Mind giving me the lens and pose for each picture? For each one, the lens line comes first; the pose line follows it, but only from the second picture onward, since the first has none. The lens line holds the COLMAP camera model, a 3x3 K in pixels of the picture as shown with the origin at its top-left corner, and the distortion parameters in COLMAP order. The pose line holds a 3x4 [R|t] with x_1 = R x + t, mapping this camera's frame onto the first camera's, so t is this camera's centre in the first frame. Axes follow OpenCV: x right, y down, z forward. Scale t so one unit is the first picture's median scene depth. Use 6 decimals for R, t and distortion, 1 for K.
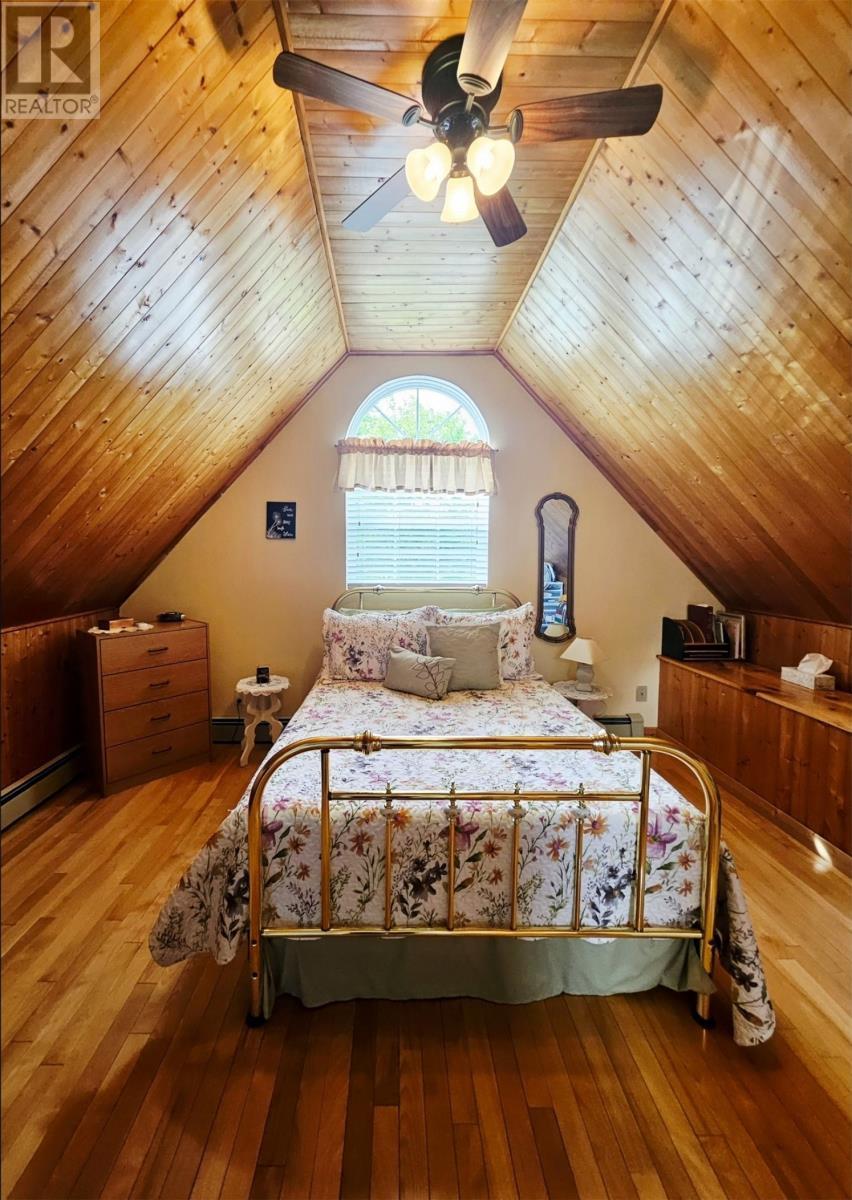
lens RADIAL K [[467.4, 0, 419.4], [0, 467.4, 593.0], [0, 0, 1]] dist [-0.002331, 0.000459]
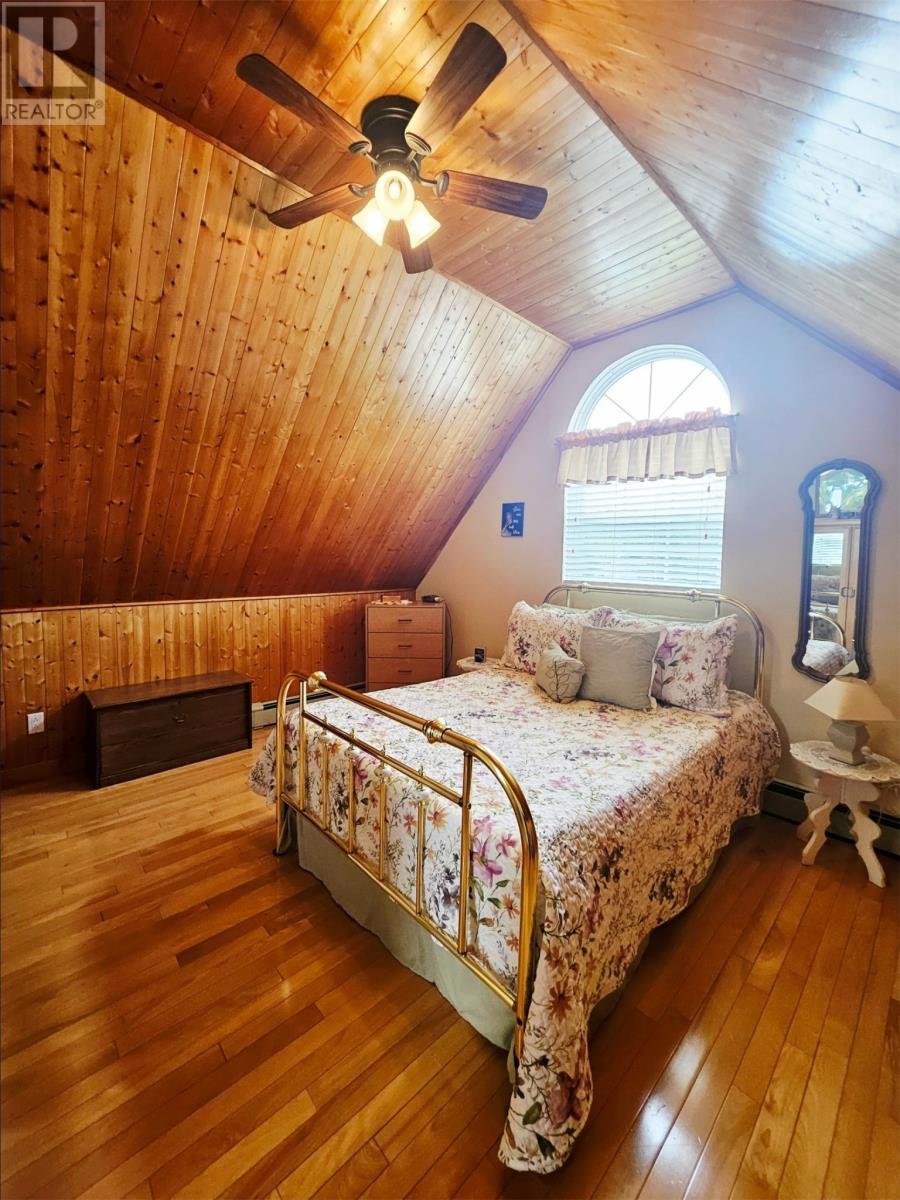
lens RADIAL K [[479.3, 0, 447.5], [0, 479.3, 594.3], [0, 0, 1]] dist [0.002423, 0.000228]
pose [[0.673204, 0.069183, -0.736213, 0.515106], [-0.076786, 0.996772, 0.023454, 0.005523], [0.735459, 0.040741, 0.676343, 0.152712]]
